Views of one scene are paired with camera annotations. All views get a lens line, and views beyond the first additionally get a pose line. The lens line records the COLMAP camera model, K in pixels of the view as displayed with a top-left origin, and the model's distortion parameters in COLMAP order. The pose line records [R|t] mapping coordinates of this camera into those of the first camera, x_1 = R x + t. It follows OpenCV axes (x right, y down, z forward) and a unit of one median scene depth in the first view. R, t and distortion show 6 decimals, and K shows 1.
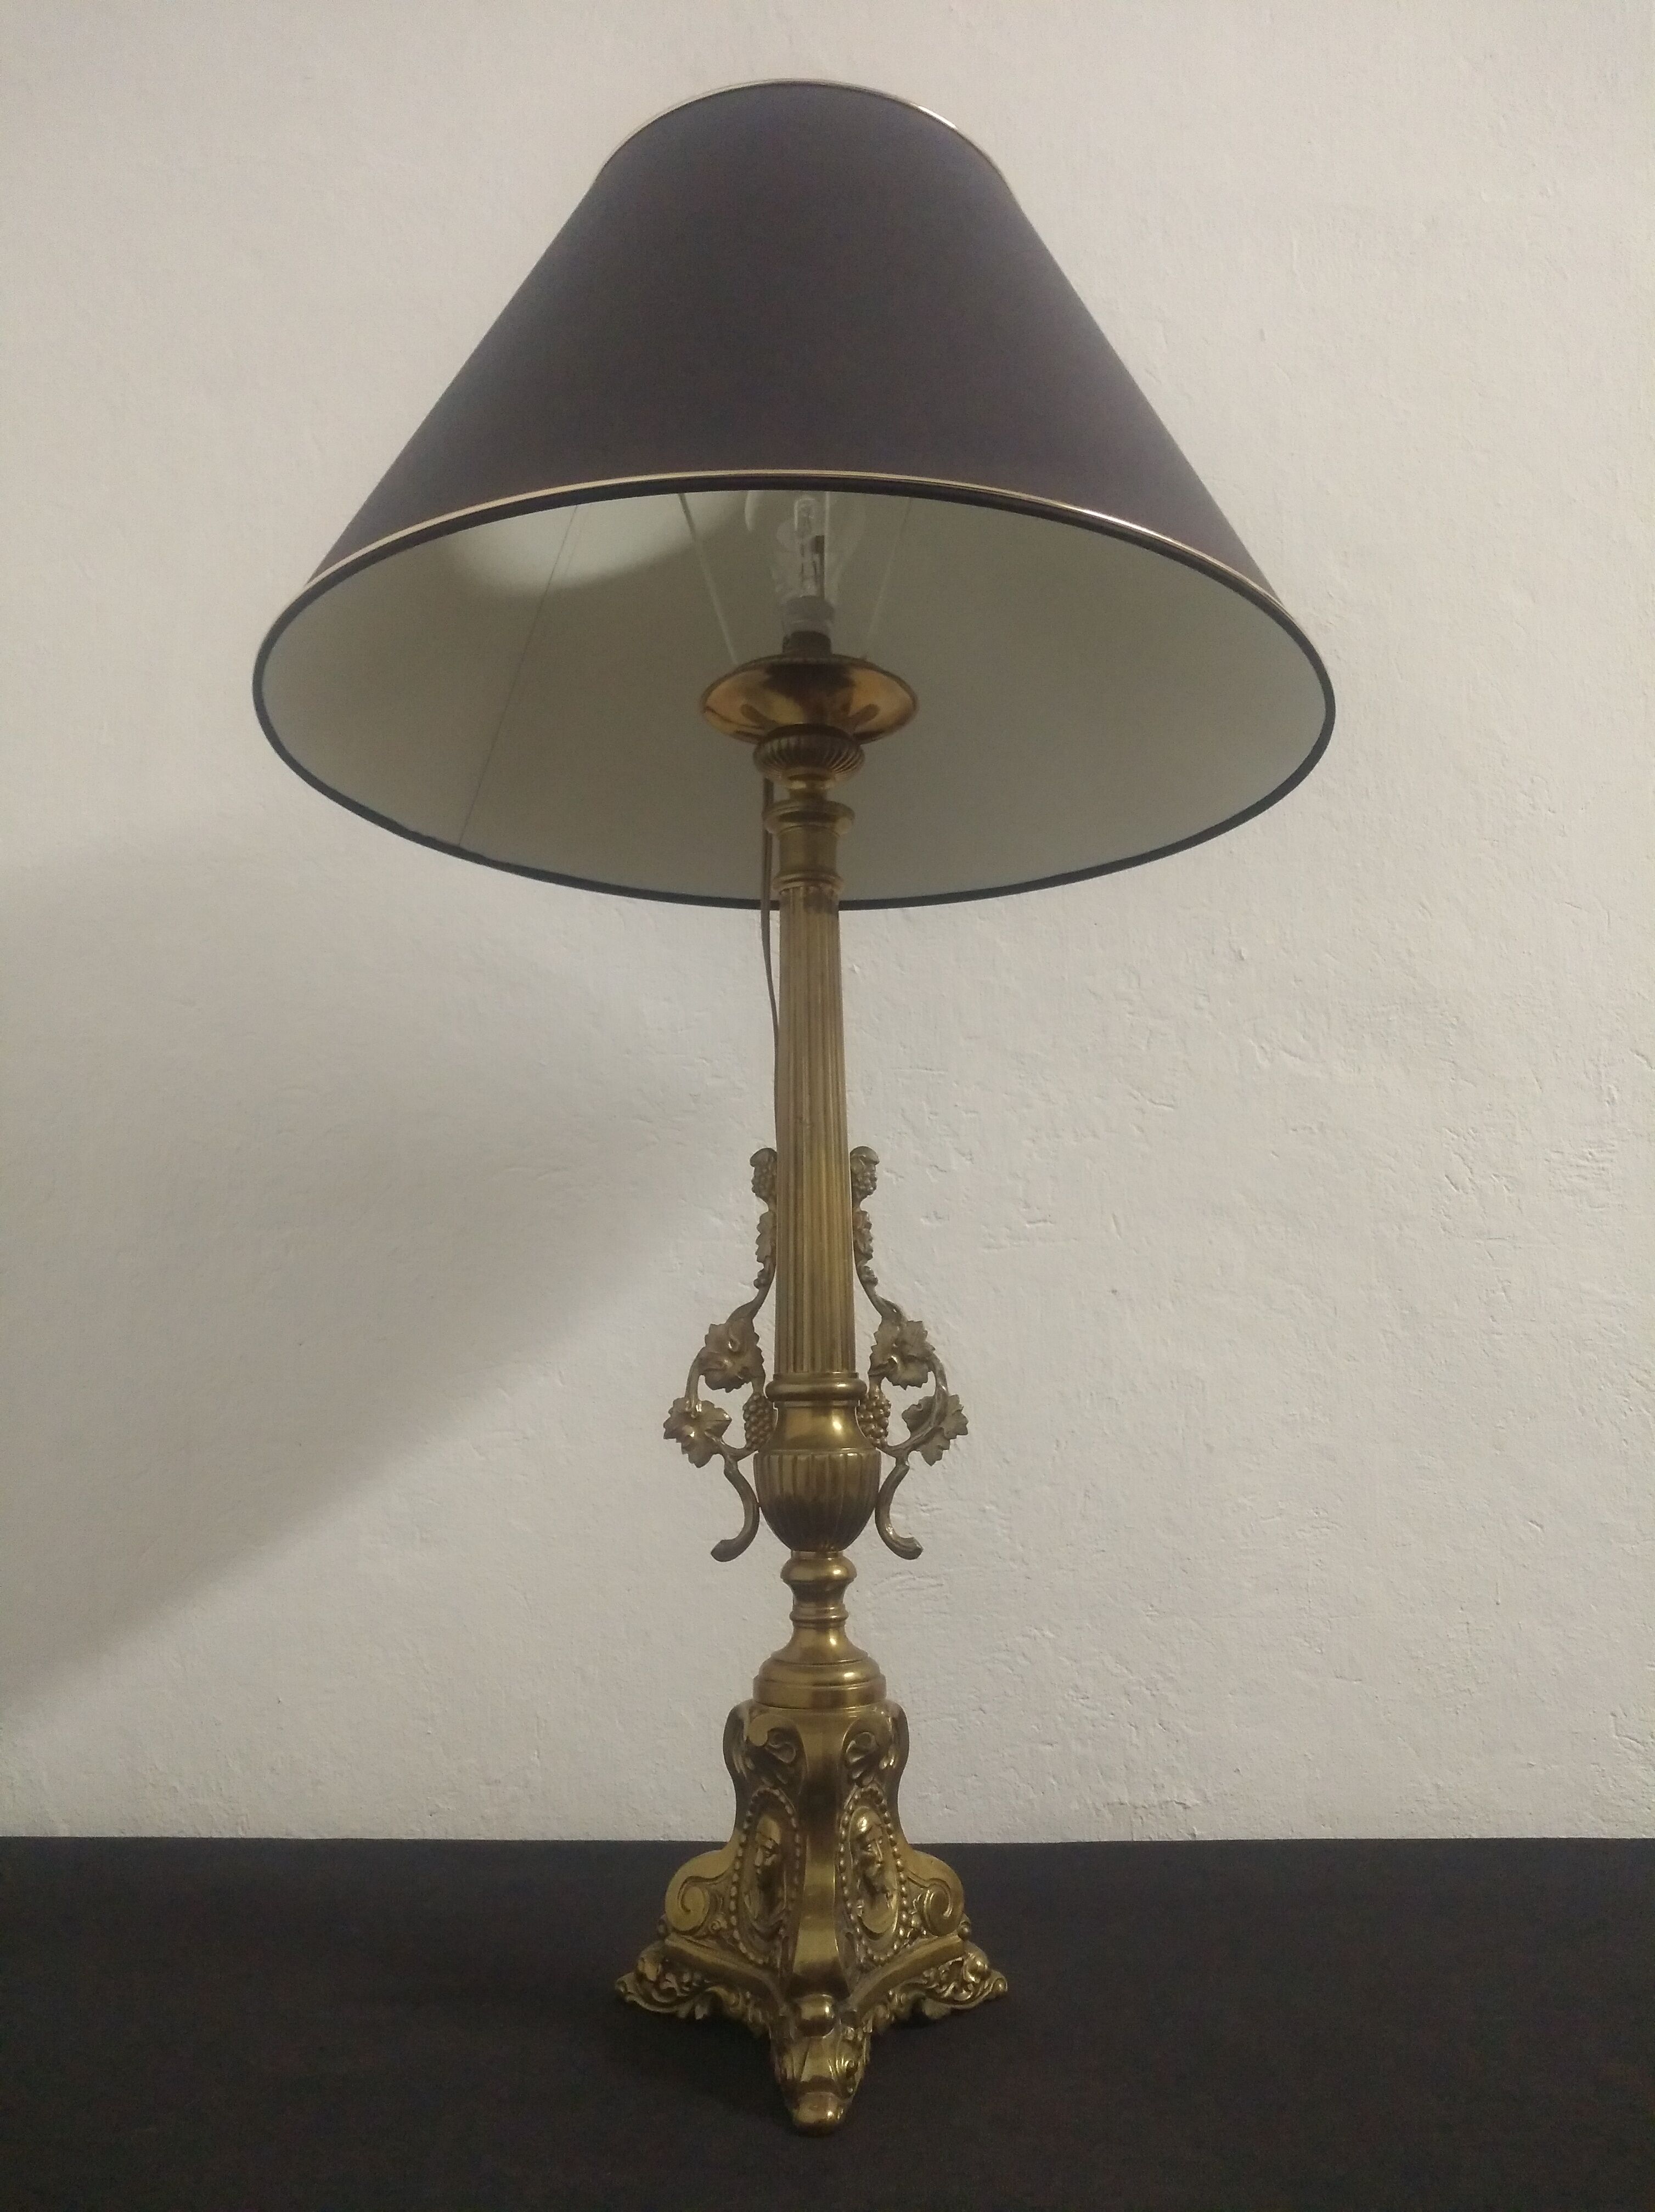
lens RADIAL K [[1831.0, 0, 822.5], [0, 1831.0, 1068.1], [0, 0, 1]] dist [-0.023888, 0.032273]
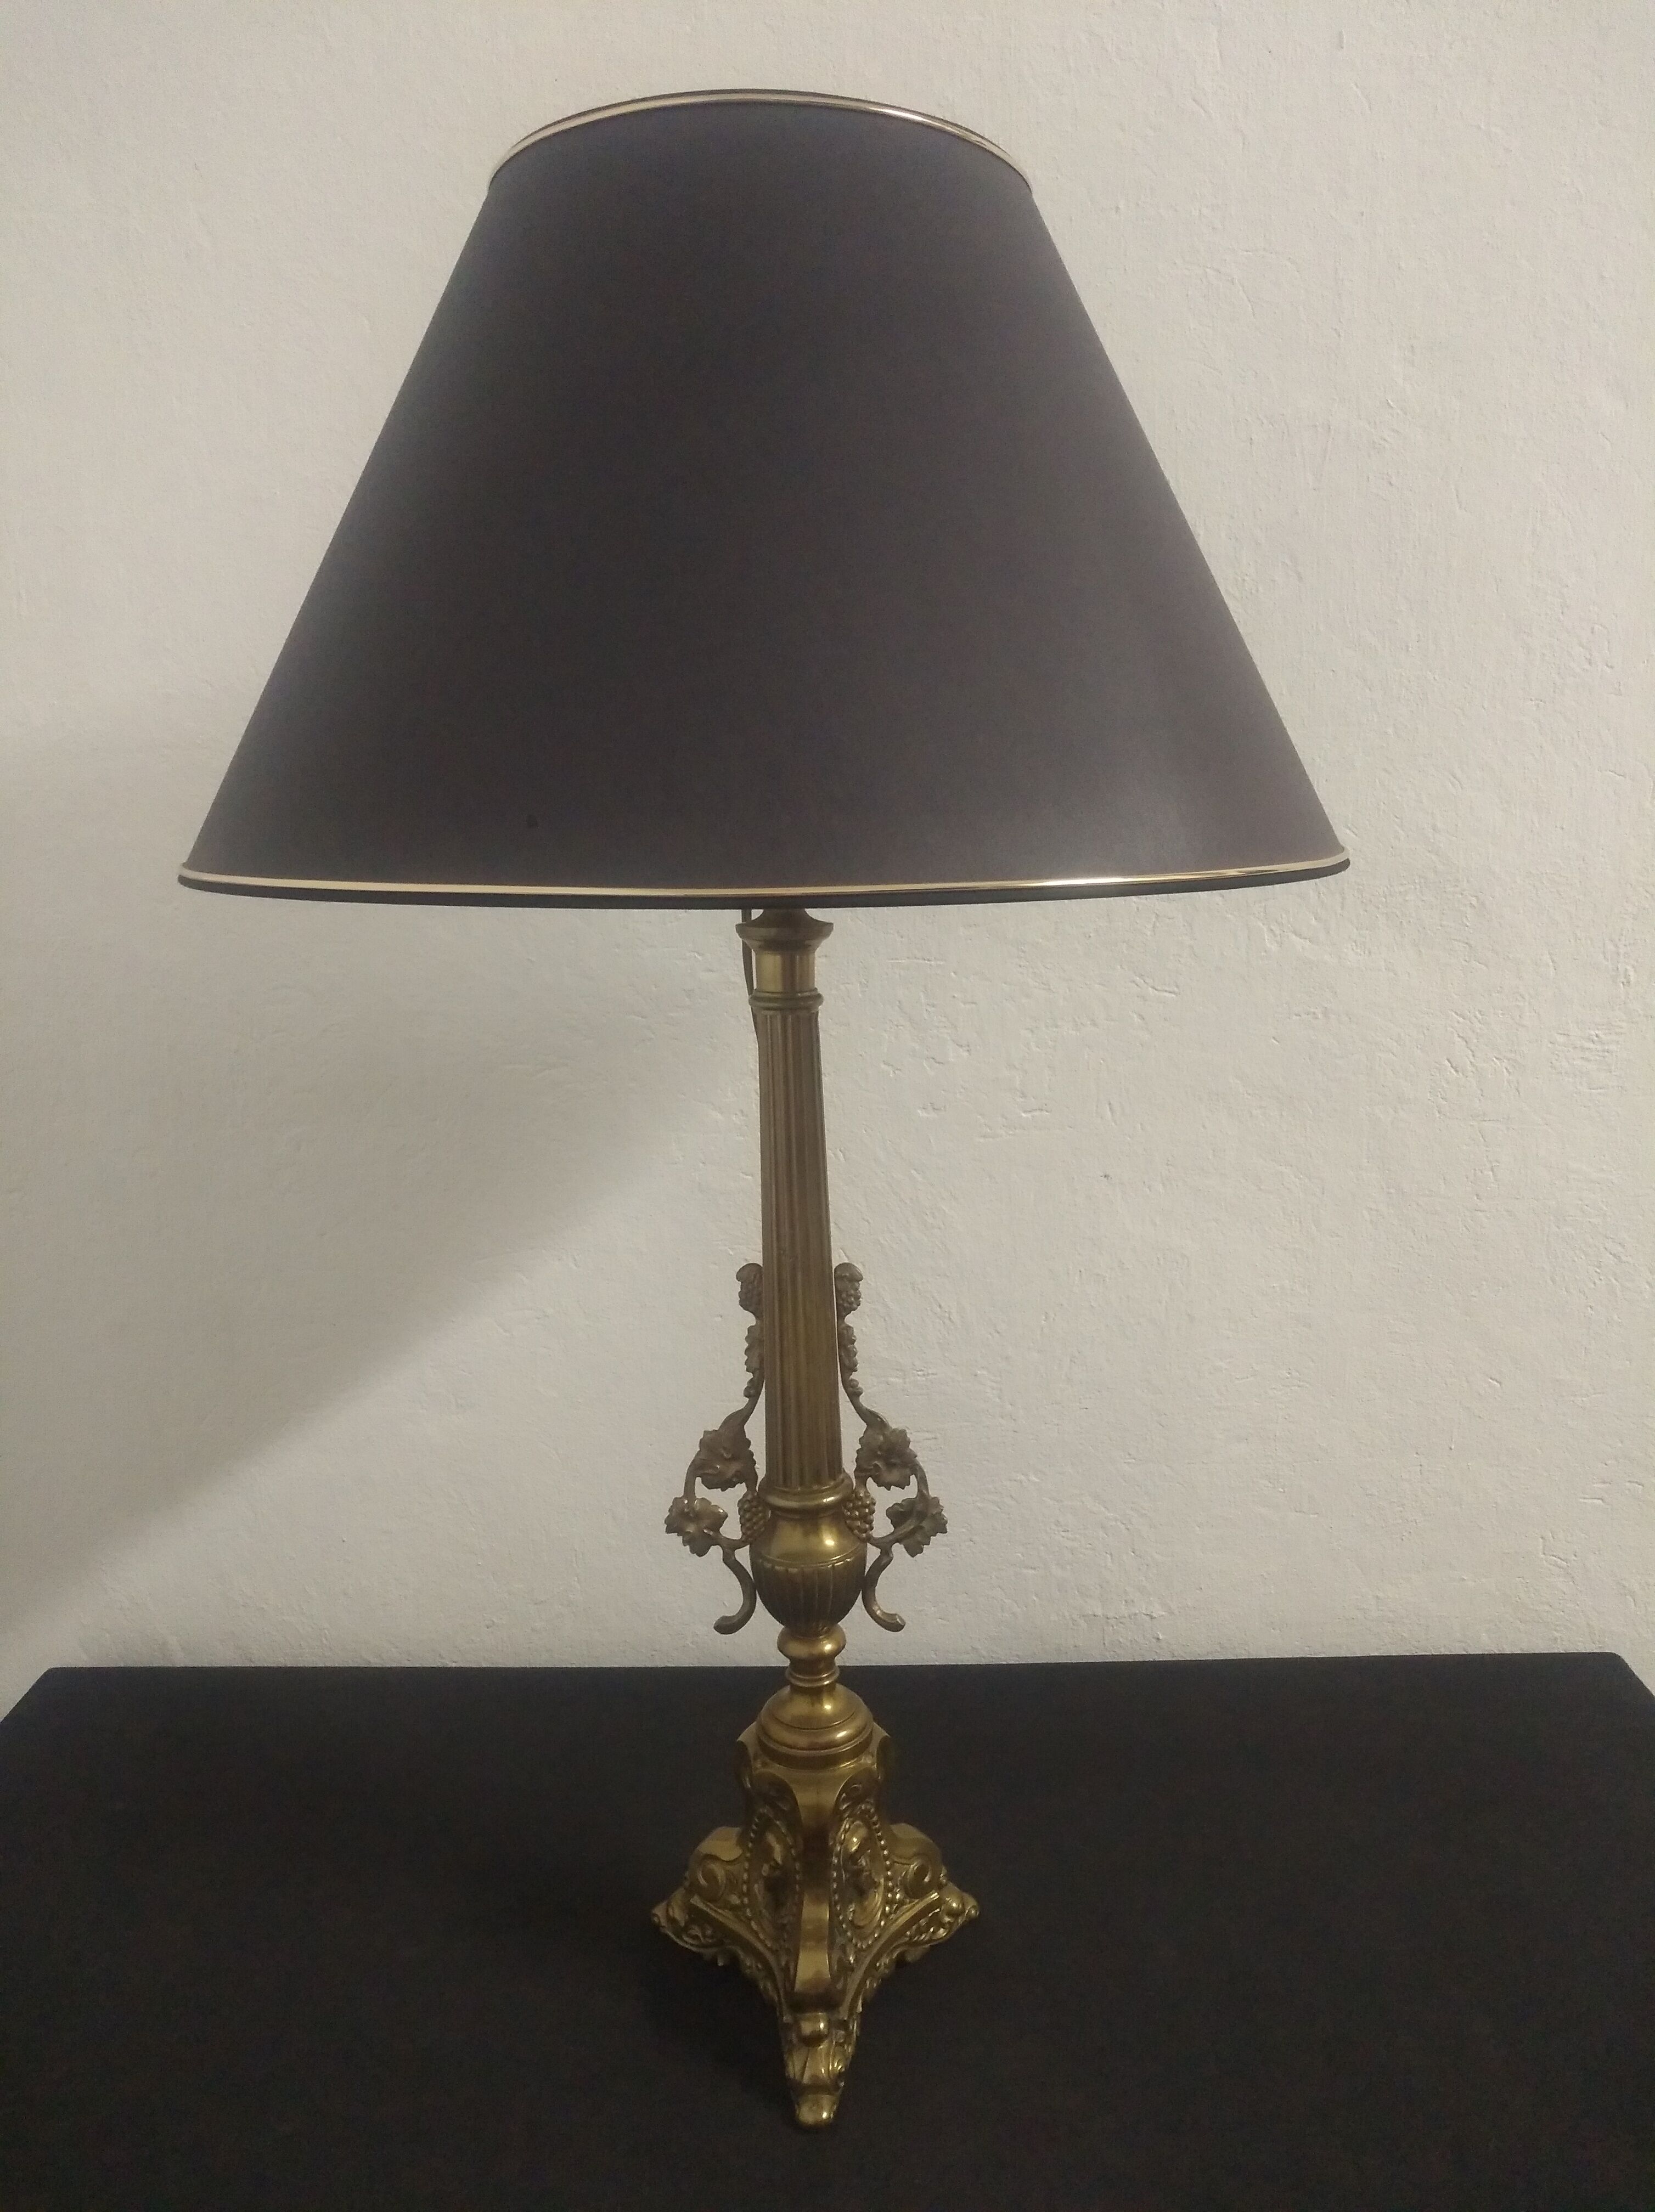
lens RADIAL K [[1831.0, 0, 820.4], [0, 1831.0, 1115.8], [0, 0, 1]] dist [-0.023888, 0.032273]
pose [[0.999631, -0.015550, -0.022288, 0.026169], [0.022930, 0.922792, 0.384616, -0.352937], [0.014587, -0.384985, 0.922808, 0.078101]]
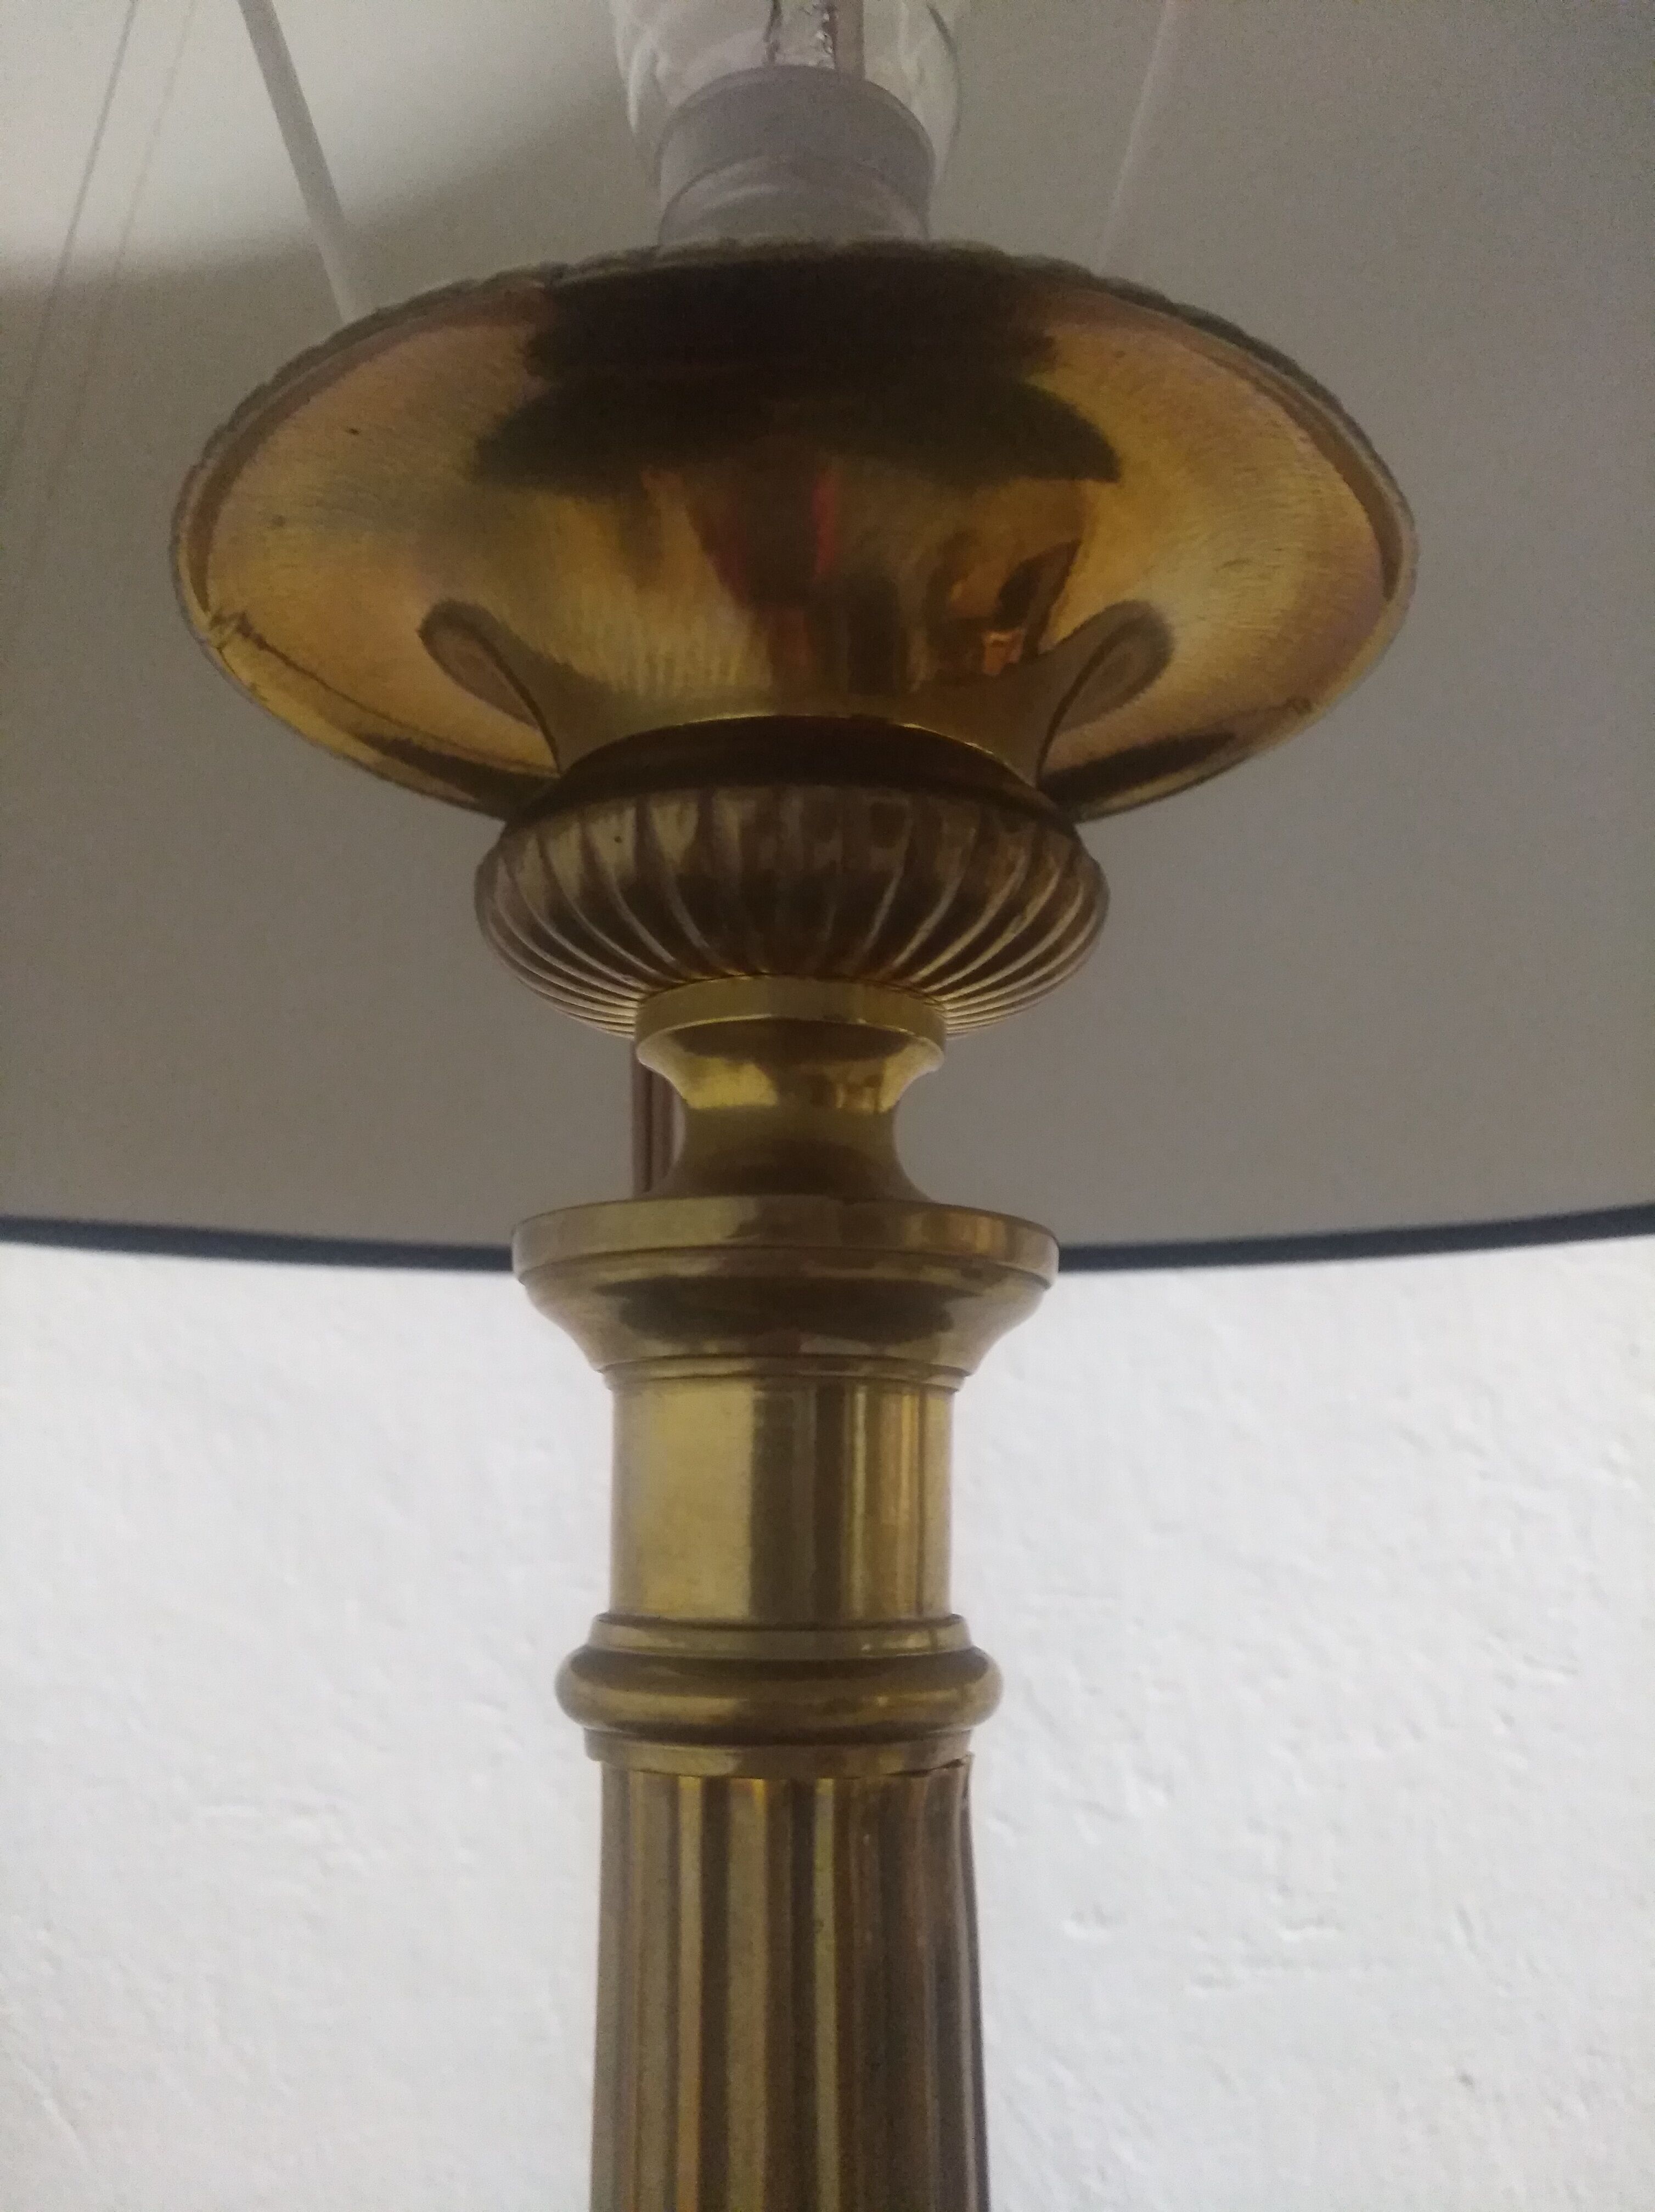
lens RADIAL K [[1355.0, 0, 895.8], [0, 1355.0, 1211.1], [0, 0, 1]] dist [-0.019030, 0.000834]
pose [[0.999694, 0.006100, 0.023980, -0.000774], [-0.006139, 0.999980, 0.001574, -0.121460], [-0.023970, -0.001720, 0.999711, 0.752506]]
